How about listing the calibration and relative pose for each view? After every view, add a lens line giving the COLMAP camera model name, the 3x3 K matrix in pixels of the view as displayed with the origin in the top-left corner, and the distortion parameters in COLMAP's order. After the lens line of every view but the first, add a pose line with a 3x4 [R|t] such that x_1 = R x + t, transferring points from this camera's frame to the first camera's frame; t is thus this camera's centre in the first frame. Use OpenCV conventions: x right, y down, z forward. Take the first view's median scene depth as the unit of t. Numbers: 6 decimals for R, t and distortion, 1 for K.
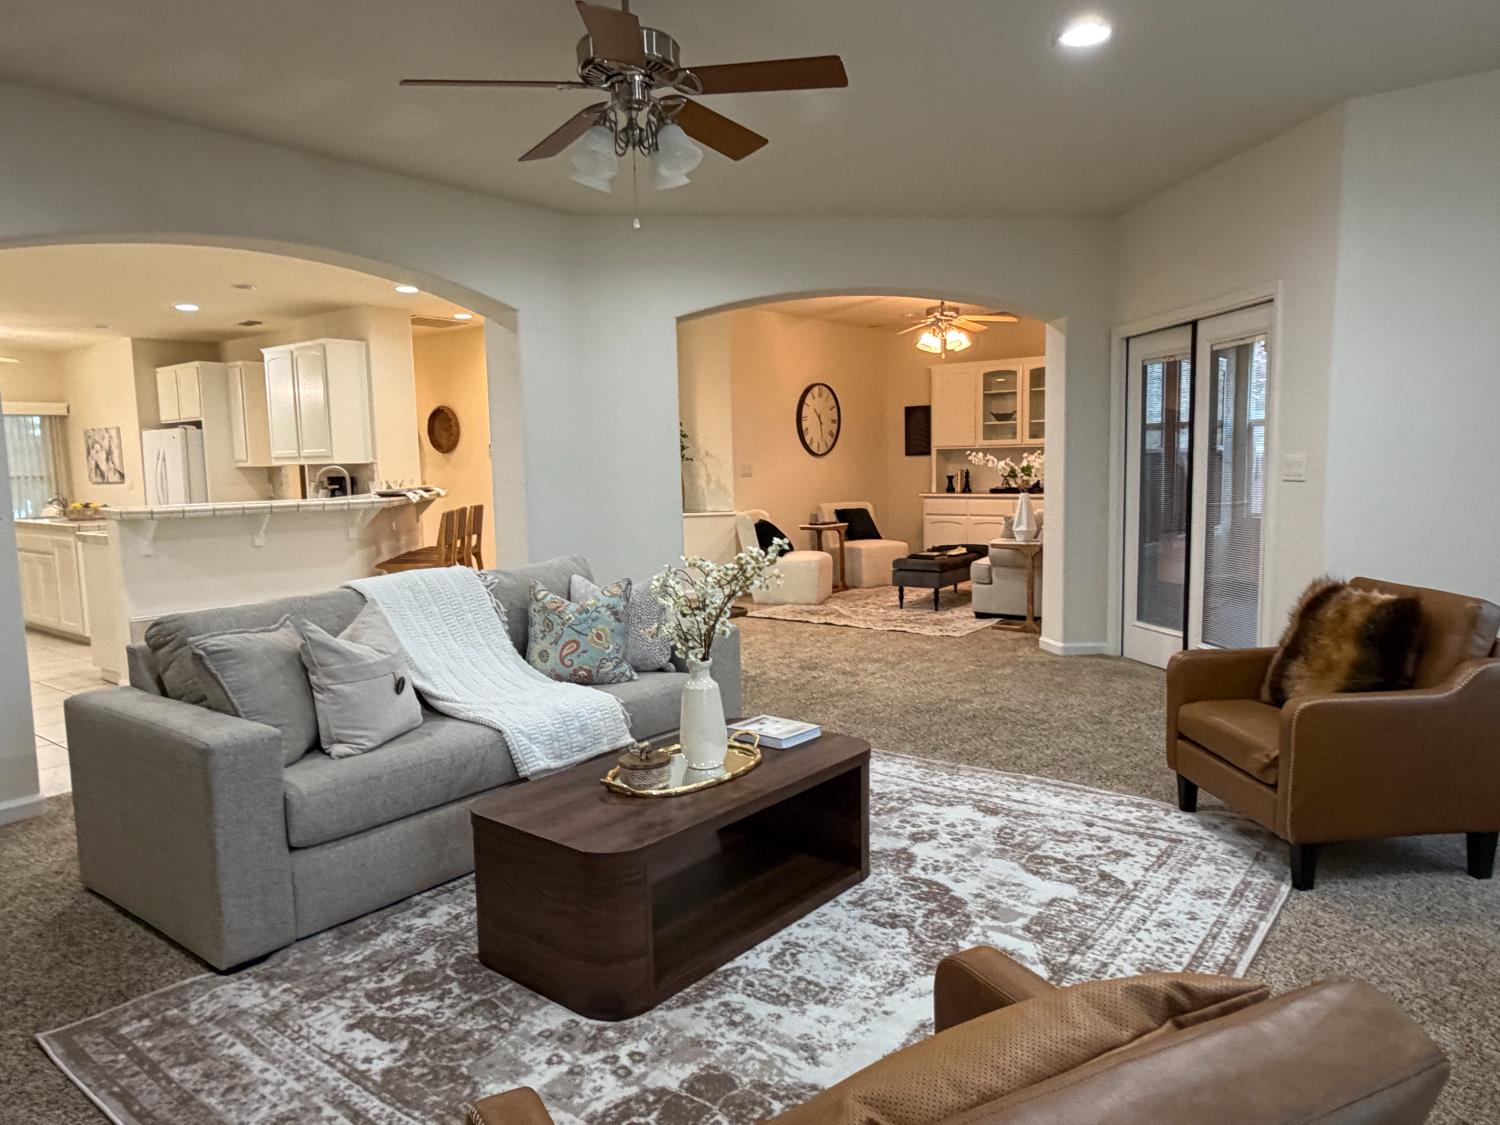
lens RADIAL K [[985.6, 0, 740.1], [0, 985.6, 563.5], [0, 0, 1]] dist [0.055167, -0.051208]
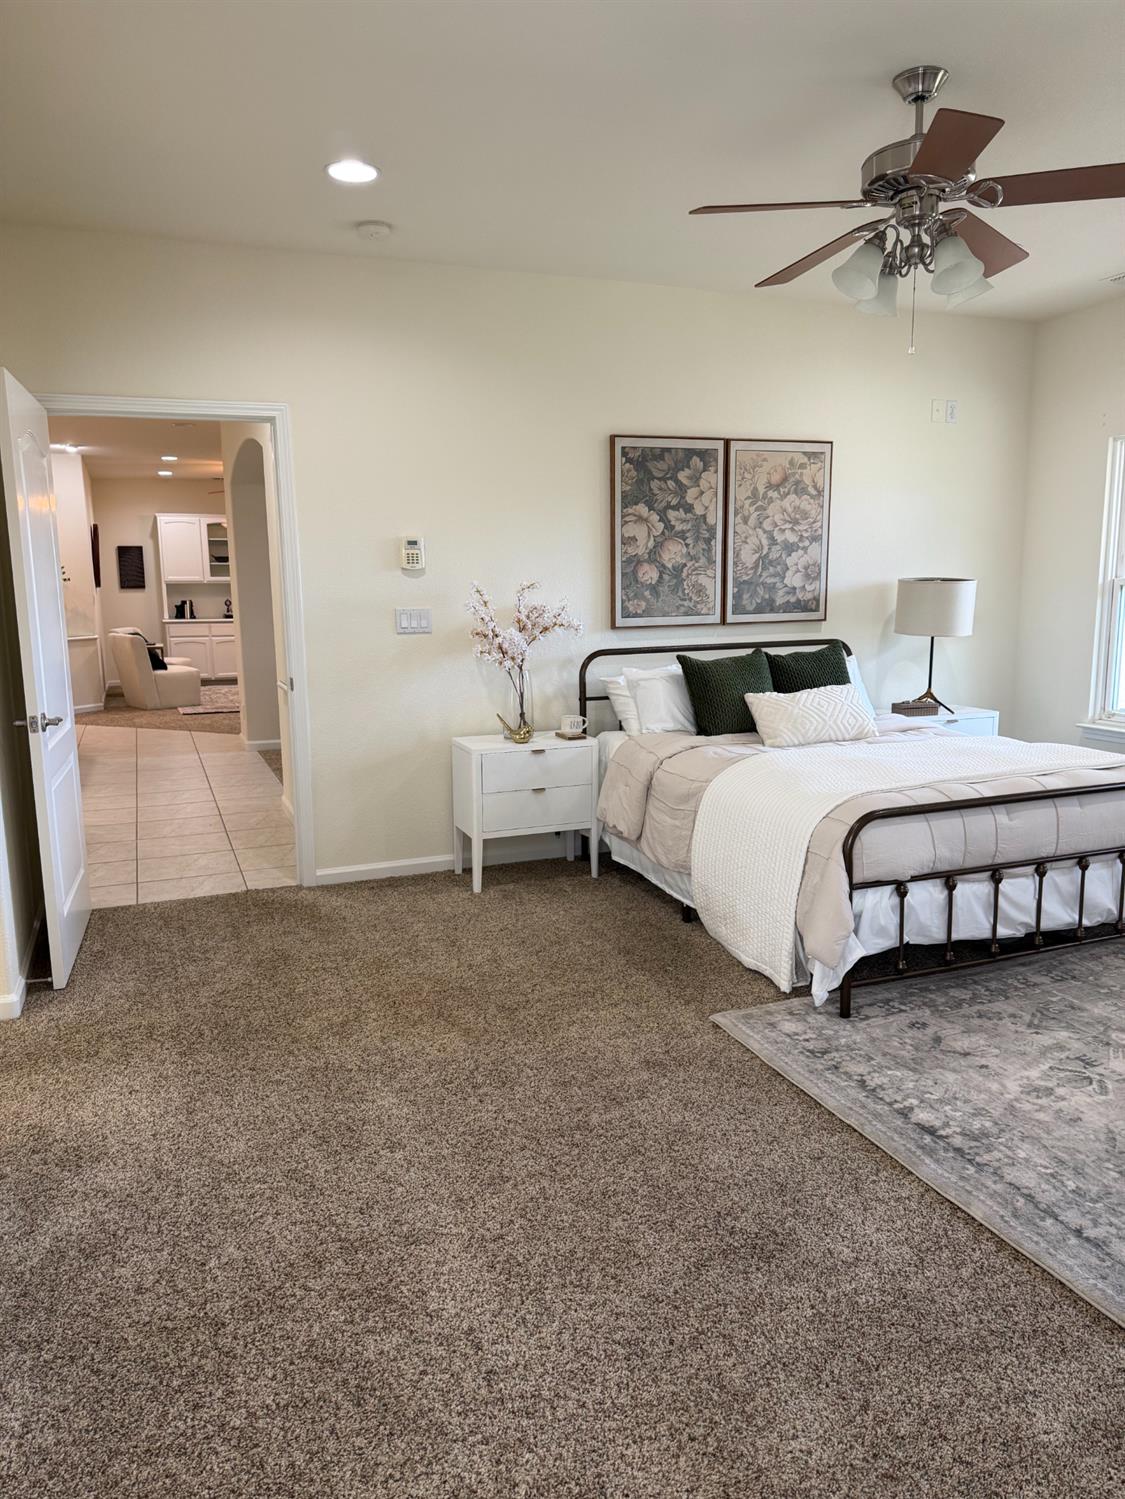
lens RADIAL K [[1041.4, 0, 573.8], [0, 1041.4, 754.3], [0, 0, 1]] dist [0.127812, -0.206422]
pose [[0.481306, -0.125413, 0.867534, -1.216444], [0.089970, 0.991553, 0.093426, 0.028837], [-0.871923, 0.033085, 0.488524, -0.114712]]
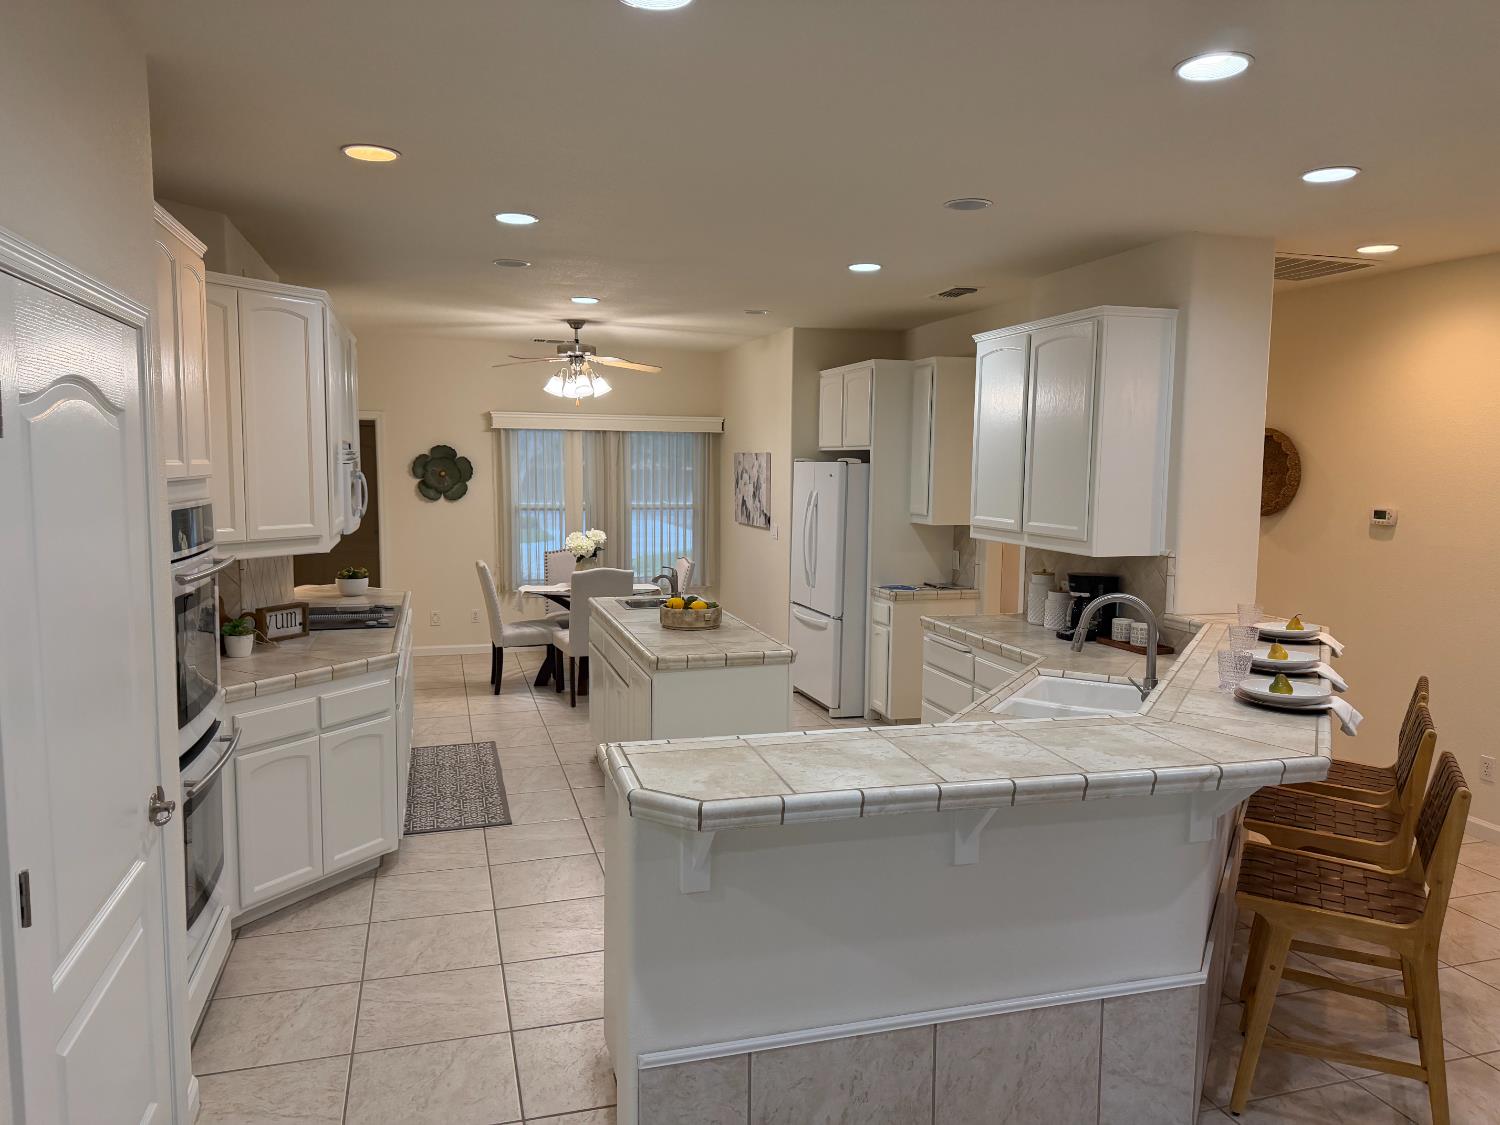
lens RADIAL K [[1042.1, 0, 747.2], [0, 1042.1, 561.6], [0, 0, 1]] dist [0.127812, -0.206422]
pose [[0.818461, 0.089289, -0.567581, -0.343337], [-0.090433, 0.995558, 0.026210, -0.133105], [0.567400, 0.029876, 0.822900, 0.640827]]
